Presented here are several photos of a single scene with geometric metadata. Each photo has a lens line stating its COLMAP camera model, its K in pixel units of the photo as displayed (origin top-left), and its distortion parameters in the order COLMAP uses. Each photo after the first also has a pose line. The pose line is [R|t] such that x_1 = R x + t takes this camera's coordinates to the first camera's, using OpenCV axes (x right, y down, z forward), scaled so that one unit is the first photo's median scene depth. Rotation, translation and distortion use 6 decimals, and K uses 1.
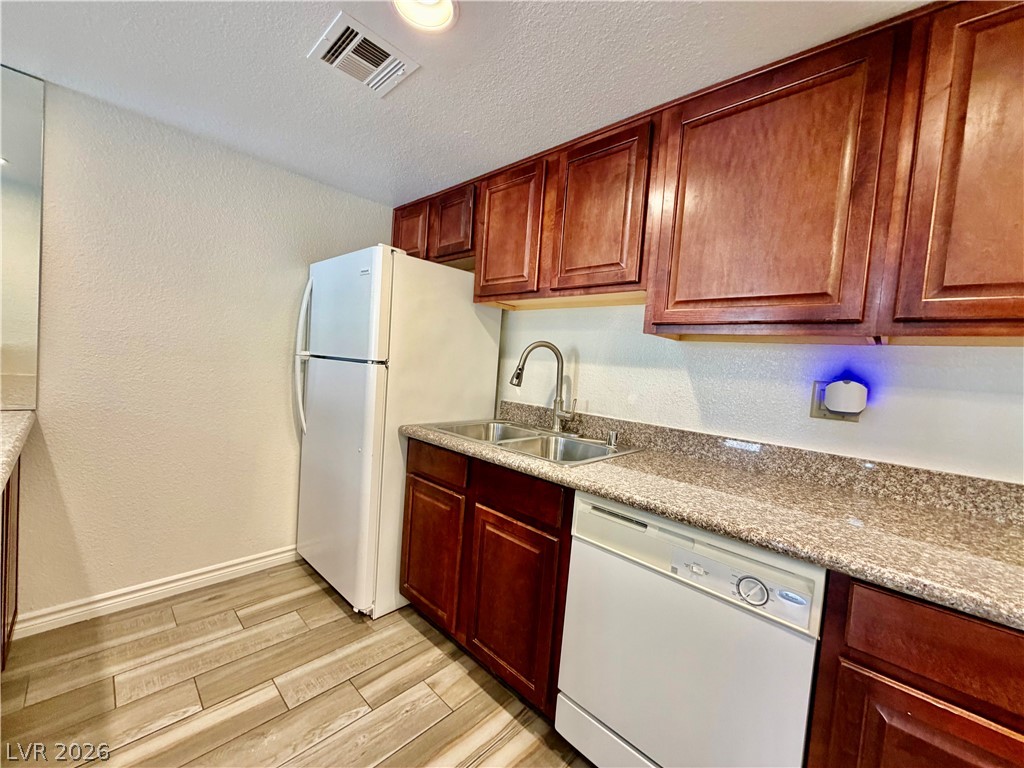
lens RADIAL K [[406.7, 0, 514.5], [0, 406.7, 383.7], [0, 0, 1]] dist [-0.001424, 0.000898]
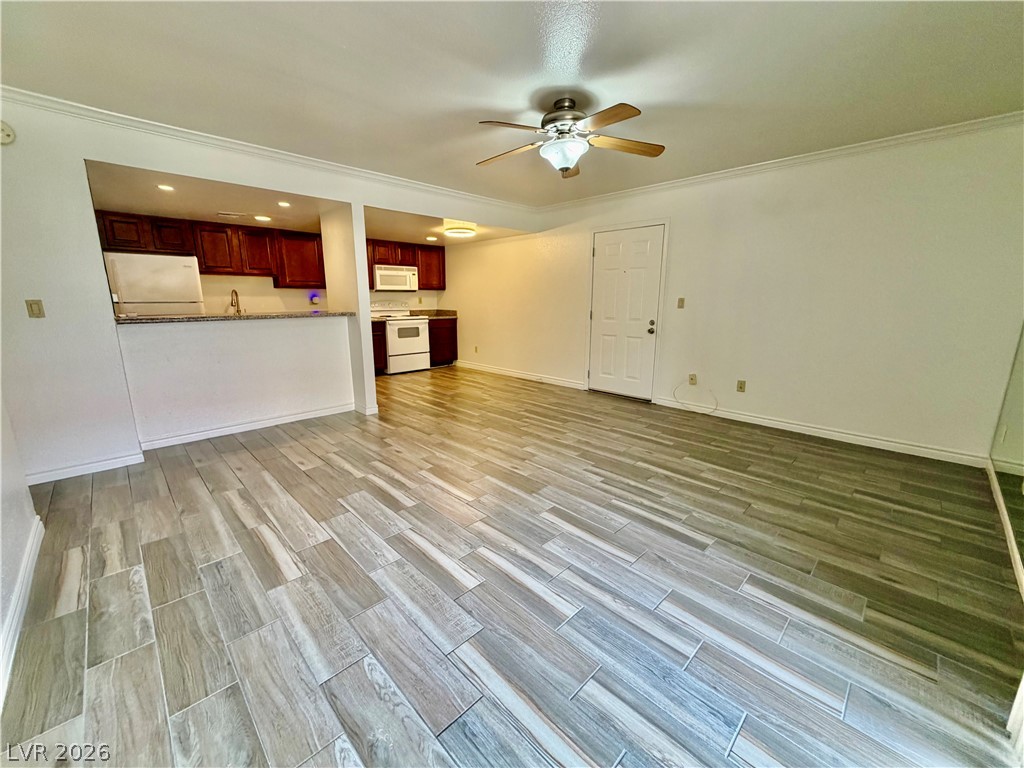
lens RADIAL K [[406.7, 0, 510.1], [0, 406.7, 382.8], [0, 0, 1]] dist [-0.001424, 0.000898]
pose [[0.046109, -0.283275, 0.957930, -3.227924], [0.046702, 0.958512, 0.281199, -0.221530], [-0.997844, 0.031771, 0.057425, -1.262366]]
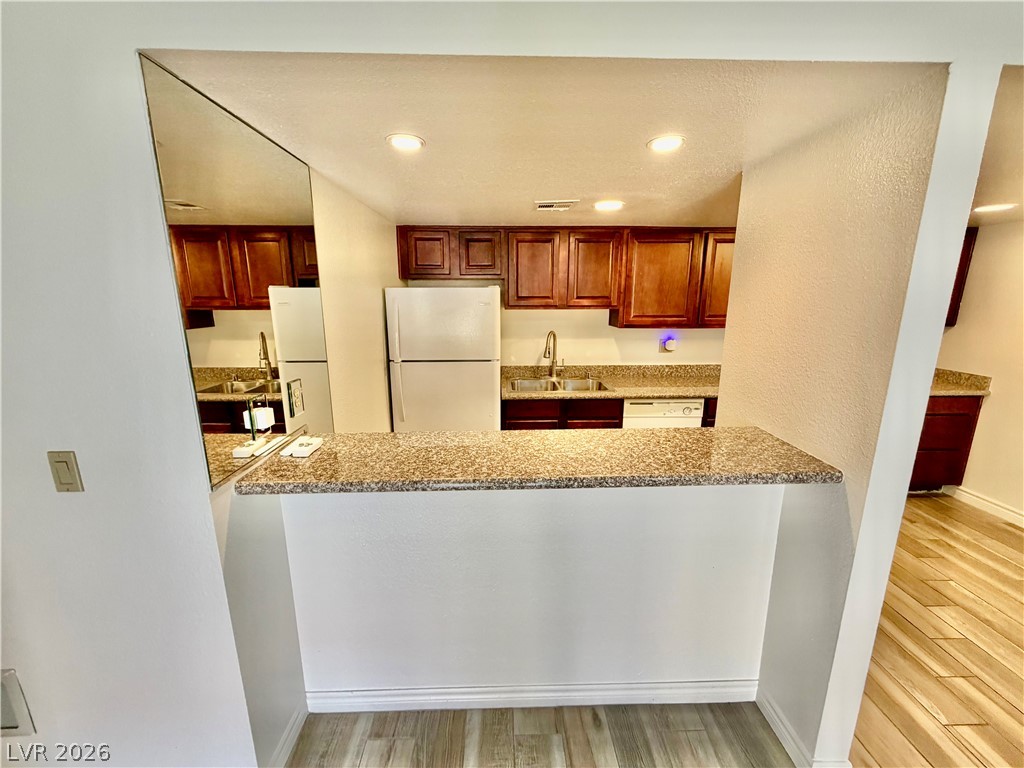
lens RADIAL K [[406.7, 0, 509.0], [0, 406.7, 385.7], [0, 0, 1]] dist [-0.001424, 0.000898]
pose [[0.716165, -0.226685, 0.660093, -1.537058], [0.089173, 0.967753, 0.235591, -0.363885], [-0.692211, -0.109859, 0.713284, -0.218355]]
